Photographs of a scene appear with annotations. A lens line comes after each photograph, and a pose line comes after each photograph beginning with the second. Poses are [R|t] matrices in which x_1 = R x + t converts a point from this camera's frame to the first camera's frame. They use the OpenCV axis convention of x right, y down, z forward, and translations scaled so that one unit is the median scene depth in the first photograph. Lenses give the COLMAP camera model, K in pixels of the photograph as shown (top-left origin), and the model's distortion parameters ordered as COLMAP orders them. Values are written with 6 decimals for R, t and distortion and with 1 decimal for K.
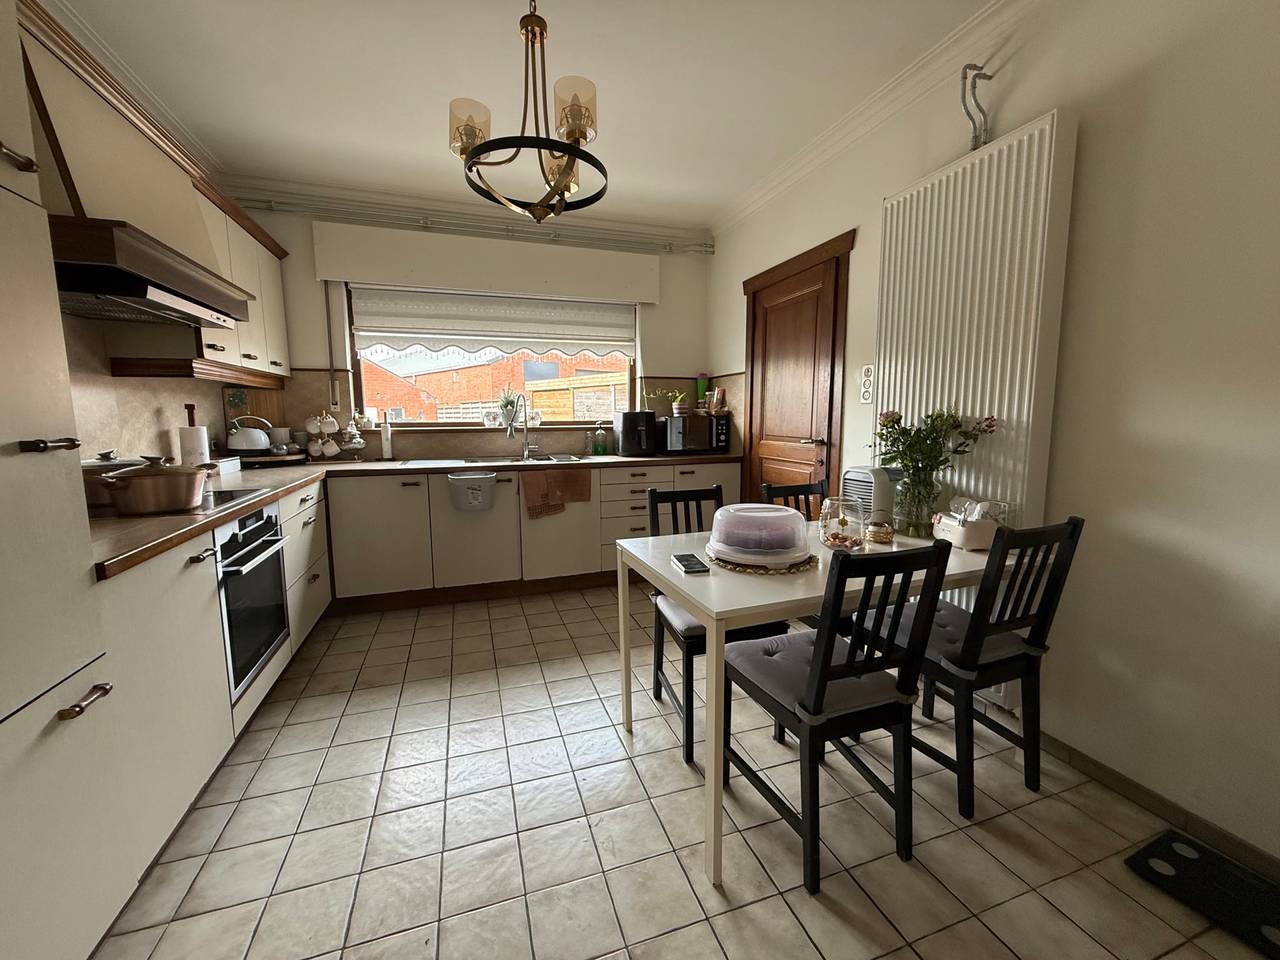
lens RADIAL K [[511.4, 0, 637.5], [0, 511.4, 477.7], [0, 0, 1]] dist [-0.000487, -0.000414]
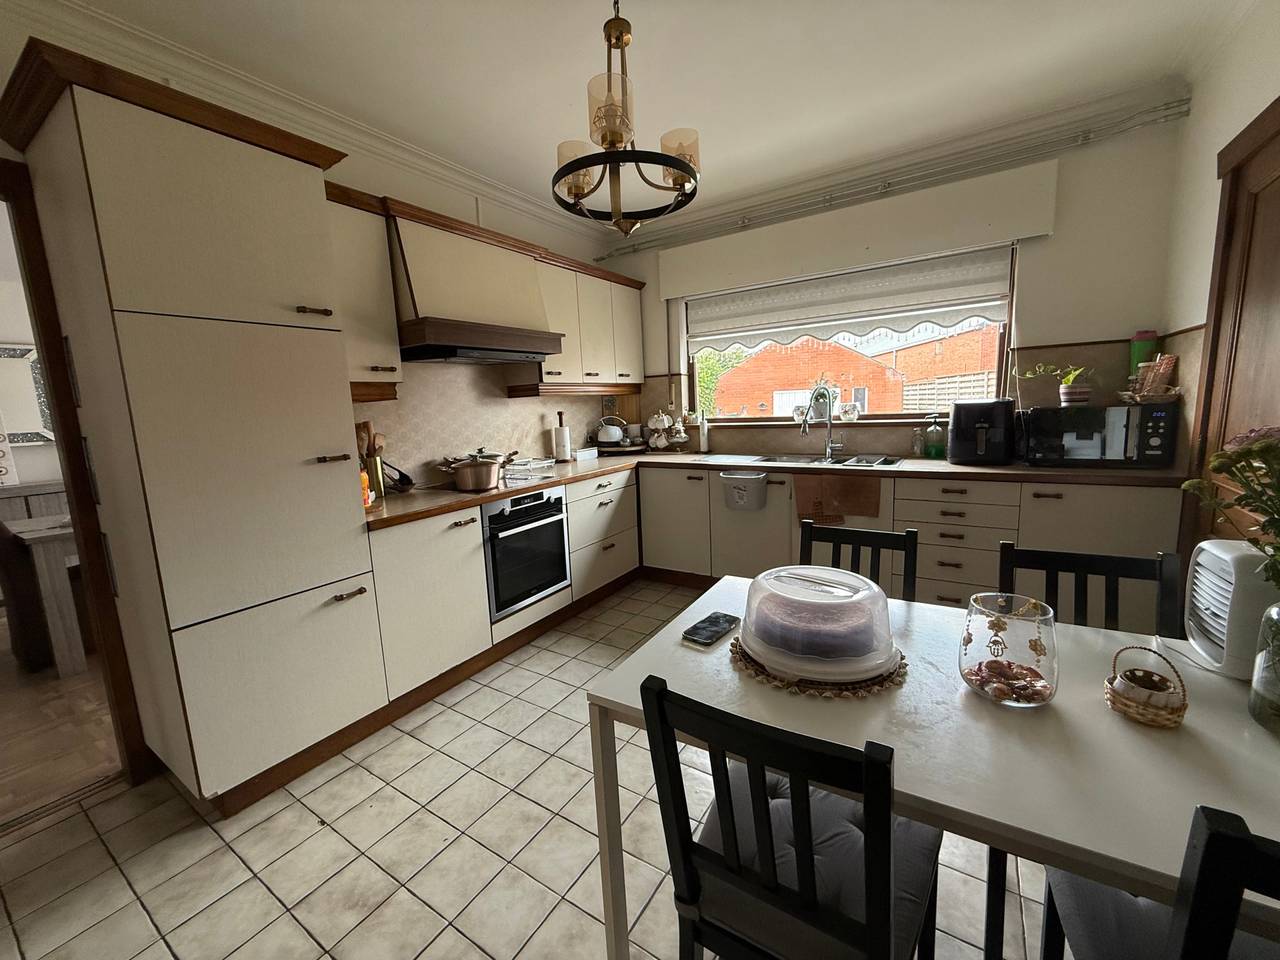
lens RADIAL K [[511.4, 0, 636.8], [0, 511.4, 479.0], [0, 0, 1]] dist [-0.000487, -0.000414]
pose [[0.616669, 0.092648, -0.781752, 0.302248], [-0.053718, 0.995688, 0.075629, -0.055538], [0.785388, -0.004644, 0.618987, 0.203828]]
